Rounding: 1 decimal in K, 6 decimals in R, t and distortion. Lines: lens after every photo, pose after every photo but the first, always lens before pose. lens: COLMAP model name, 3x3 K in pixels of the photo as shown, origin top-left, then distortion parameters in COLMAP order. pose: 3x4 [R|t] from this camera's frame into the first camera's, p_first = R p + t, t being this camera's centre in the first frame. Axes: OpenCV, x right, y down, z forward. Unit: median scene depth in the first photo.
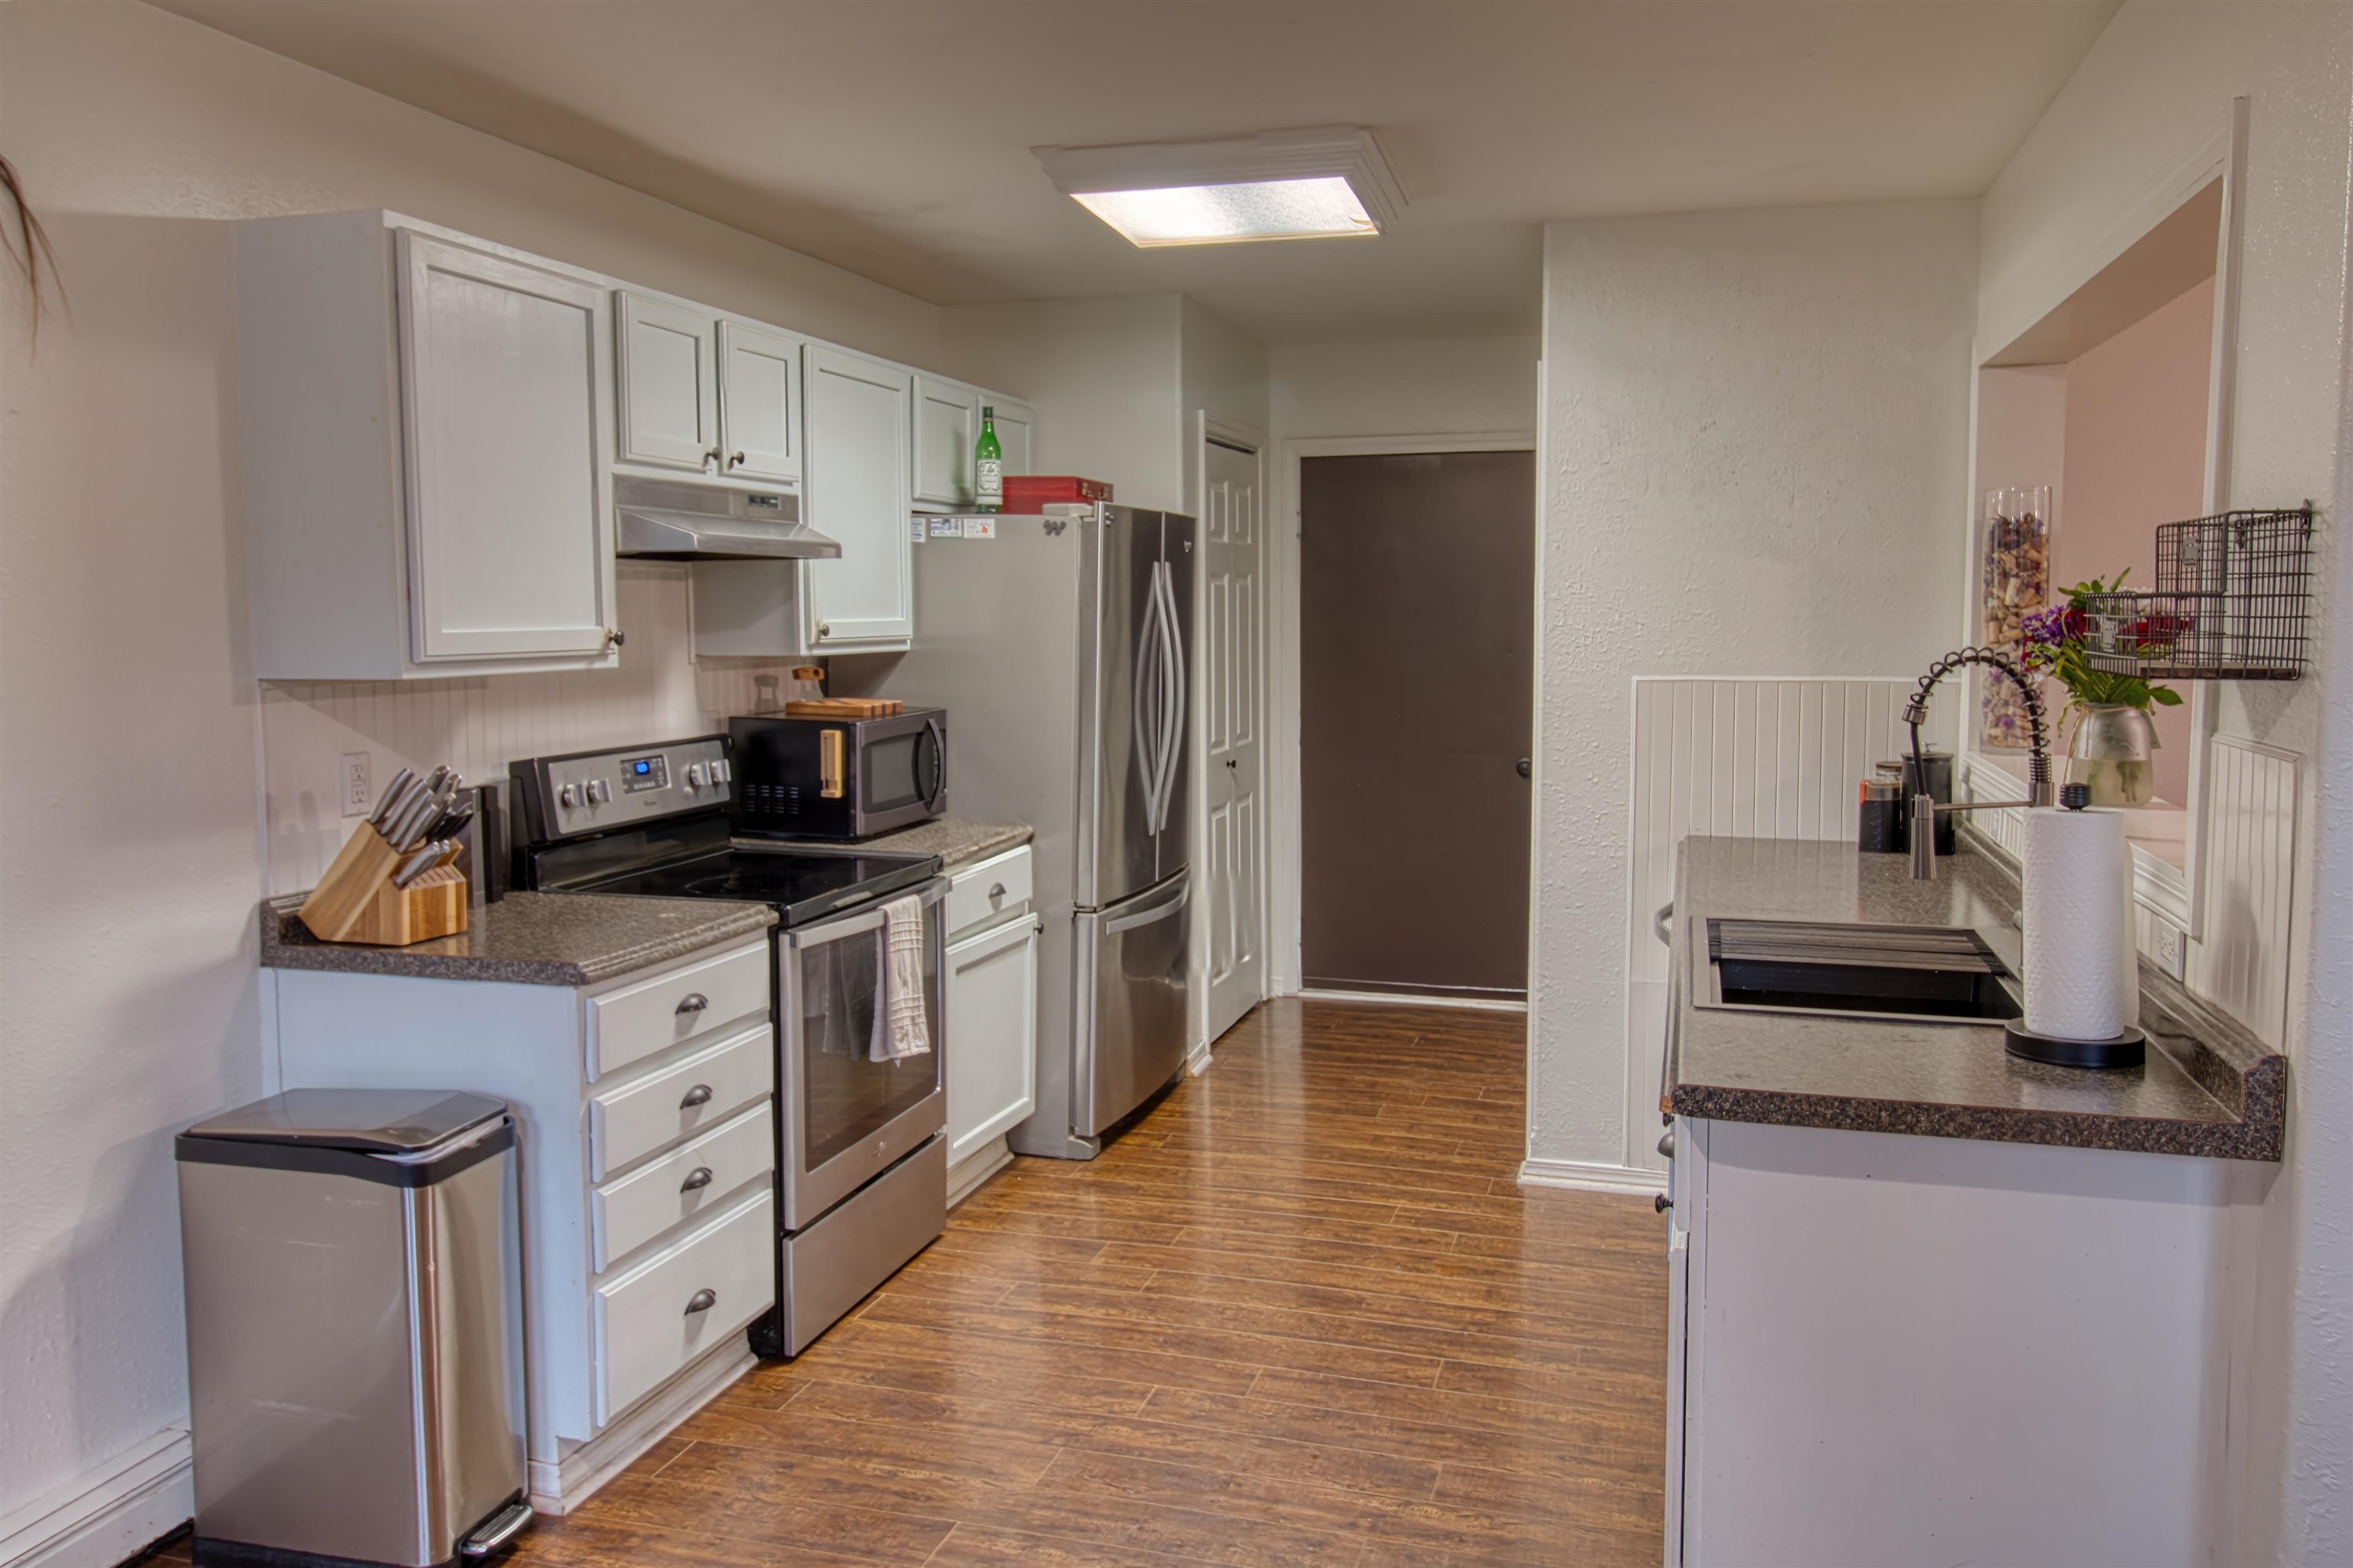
lens RADIAL K [[1781.7, 0, 1170.0], [0, 1781.7, 774.3], [0, 0, 1]] dist [0.002501, 0.007249]
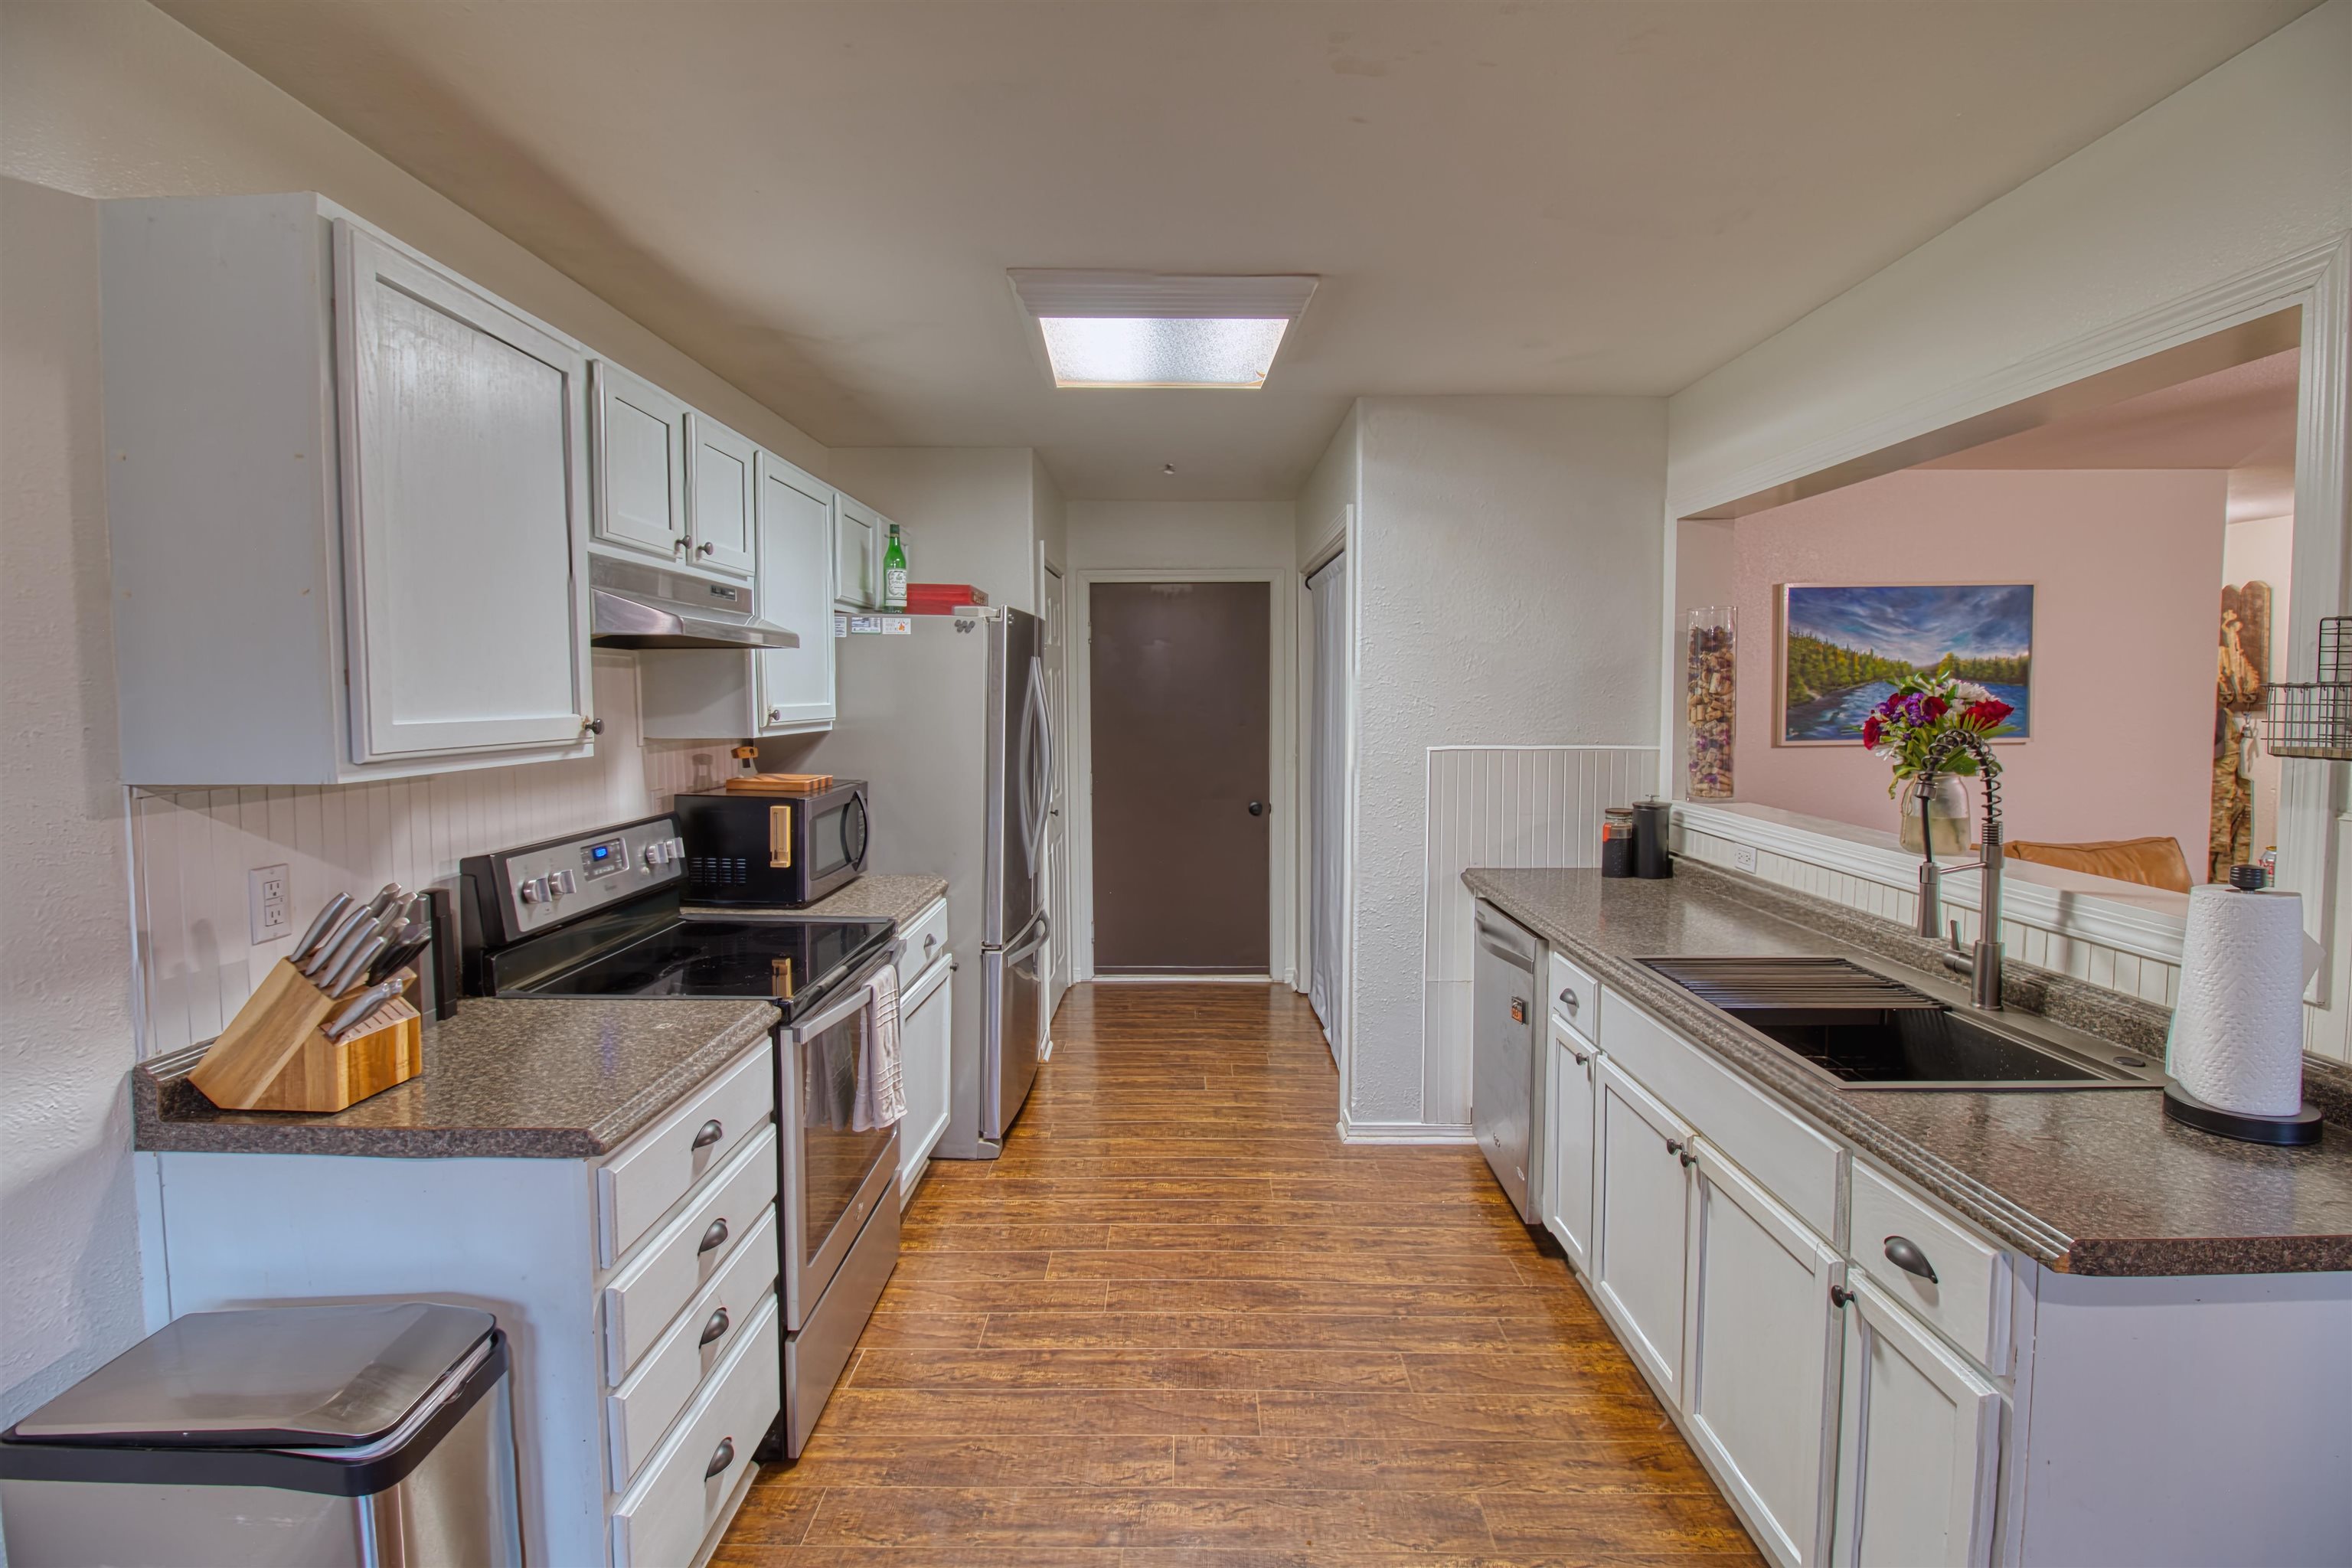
lens RADIAL K [[1075.5, 0, 1165.8], [0, 1075.5, 756.8], [0, 0, 1]] dist [-0.012273, -0.005946]
pose [[0.962925, -0.015205, 0.269340, -0.164515], [0.024437, 0.999222, -0.030957, -0.033858], [-0.268659, 0.036391, 0.962548, 0.359500]]
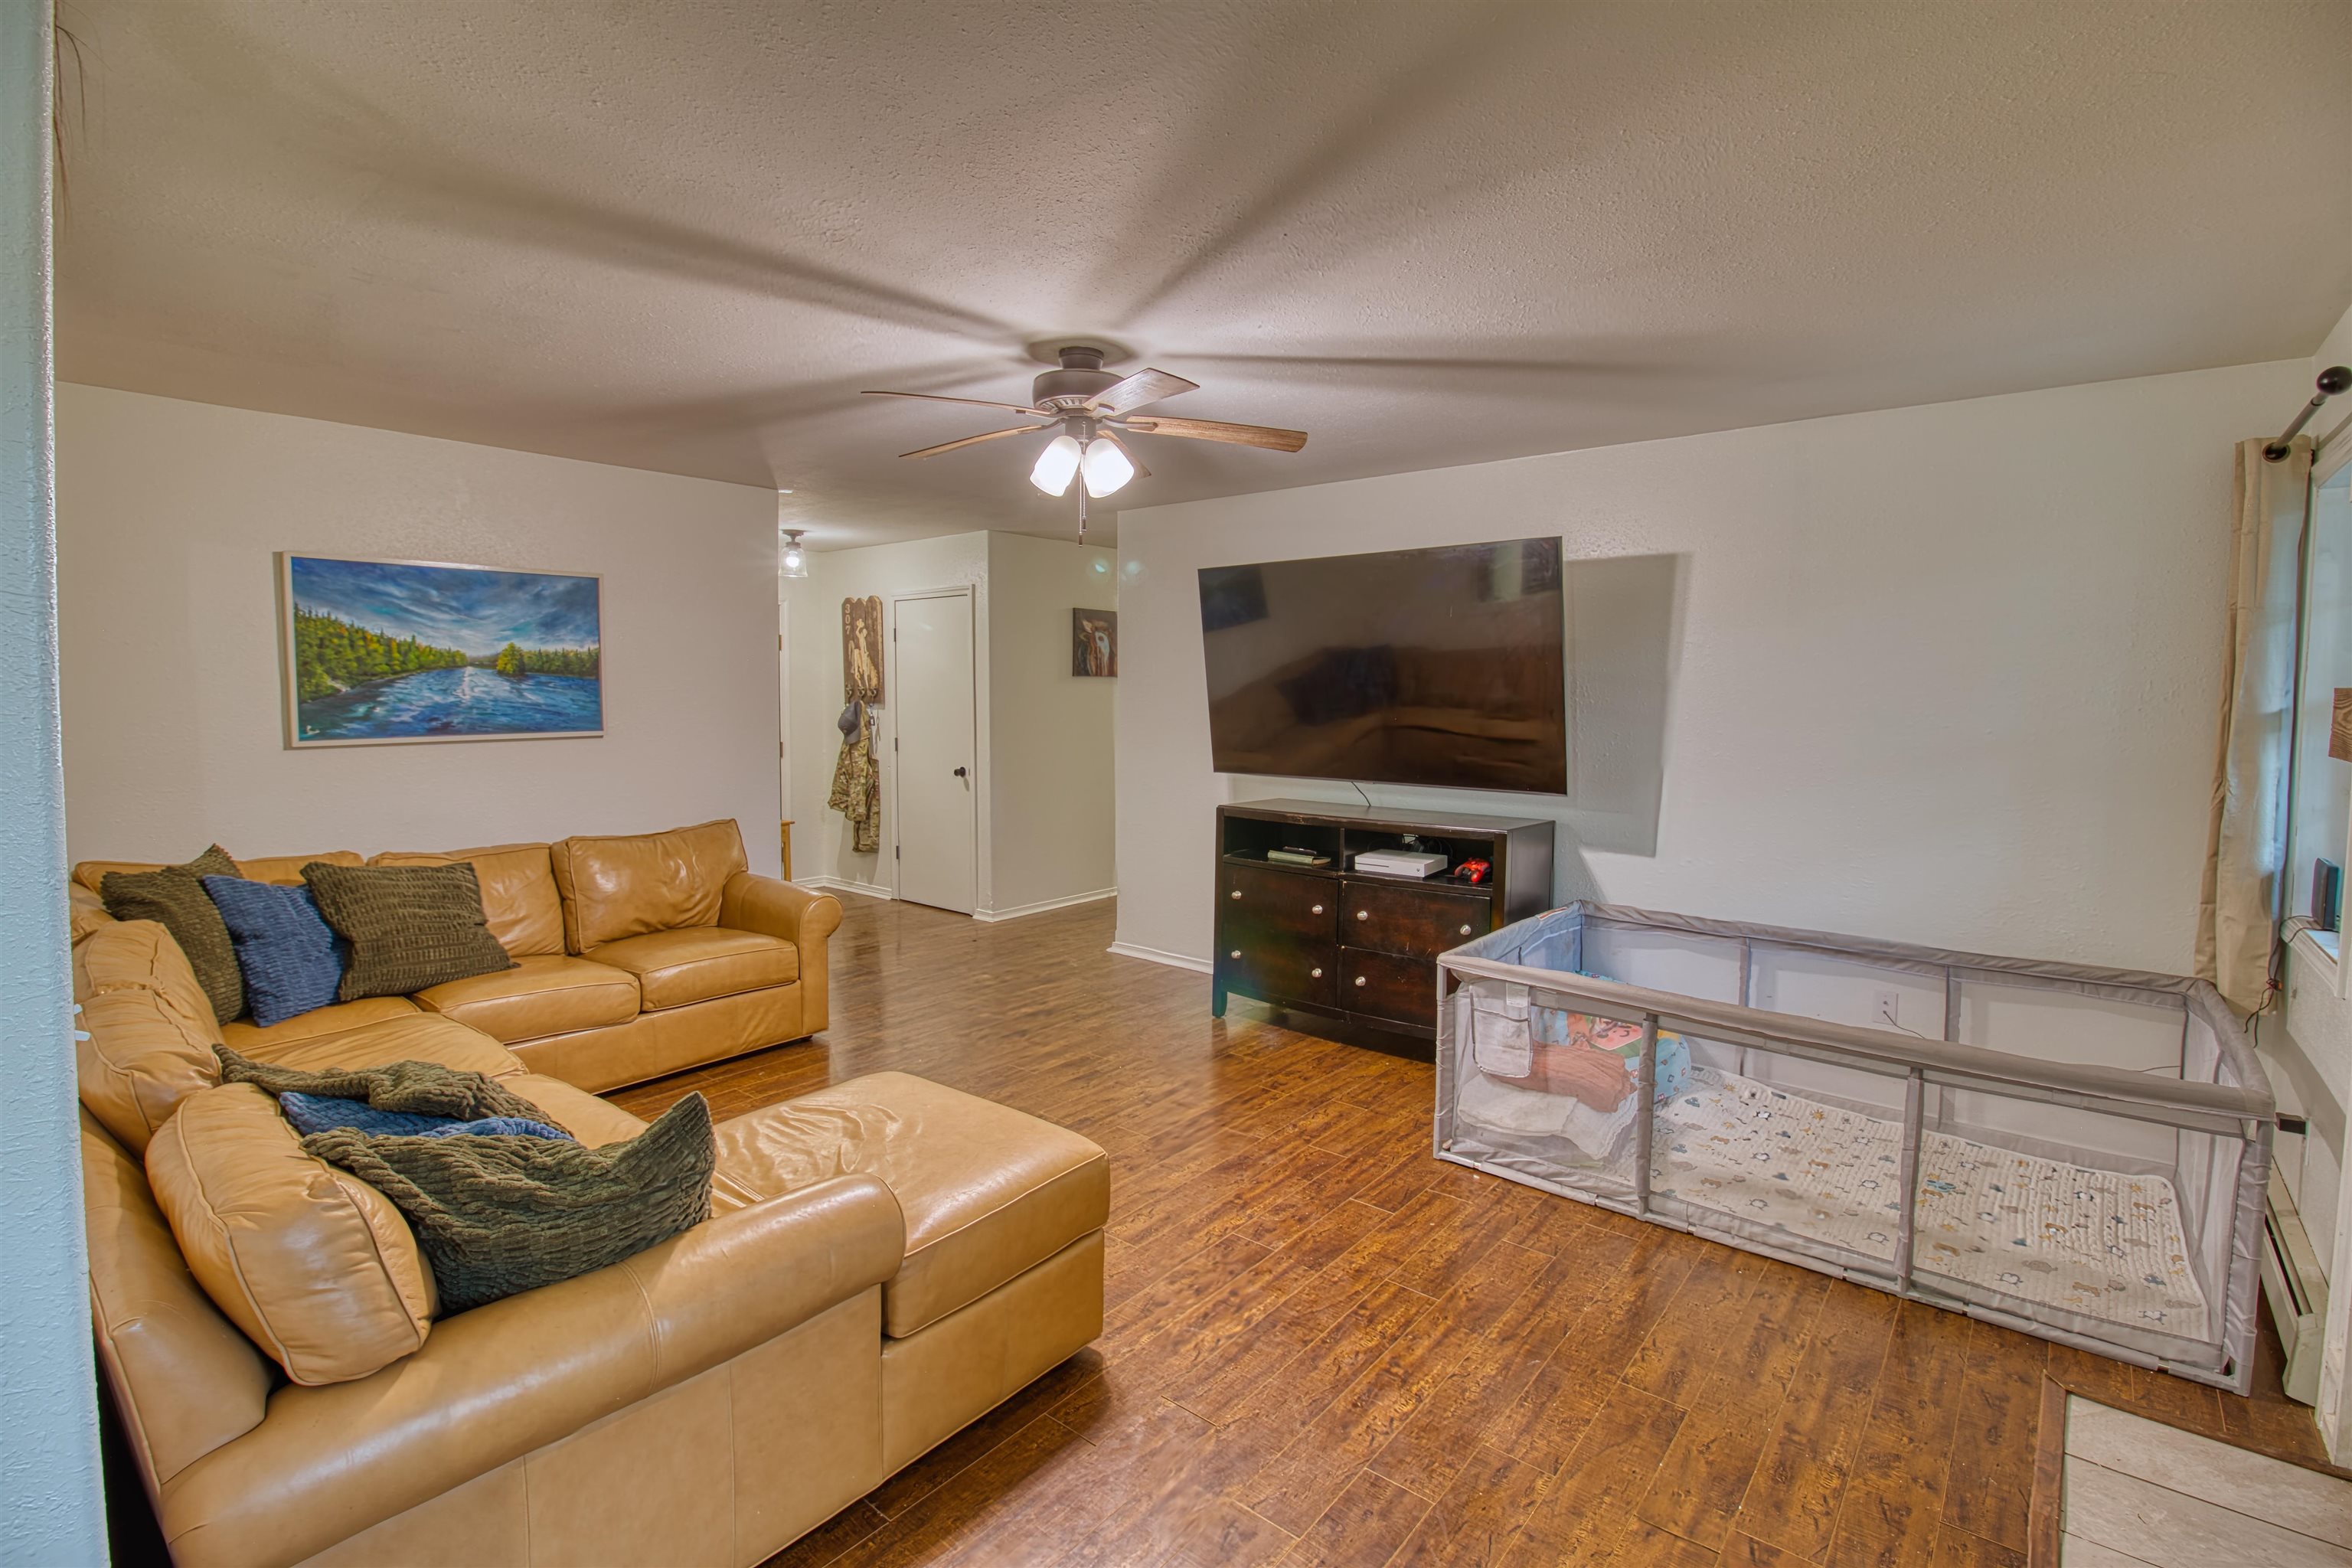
lens RADIAL K [[1075.5, 0, 1174.0], [0, 1075.5, 769.0], [0, 0, 1]] dist [-0.012273, -0.005946]
pose [[0.381686, -0.060293, 0.922323, -0.068985], [0.071296, 0.996818, 0.035658, -0.031130], [-0.921538, 0.052148, 0.384770, 0.318073]]
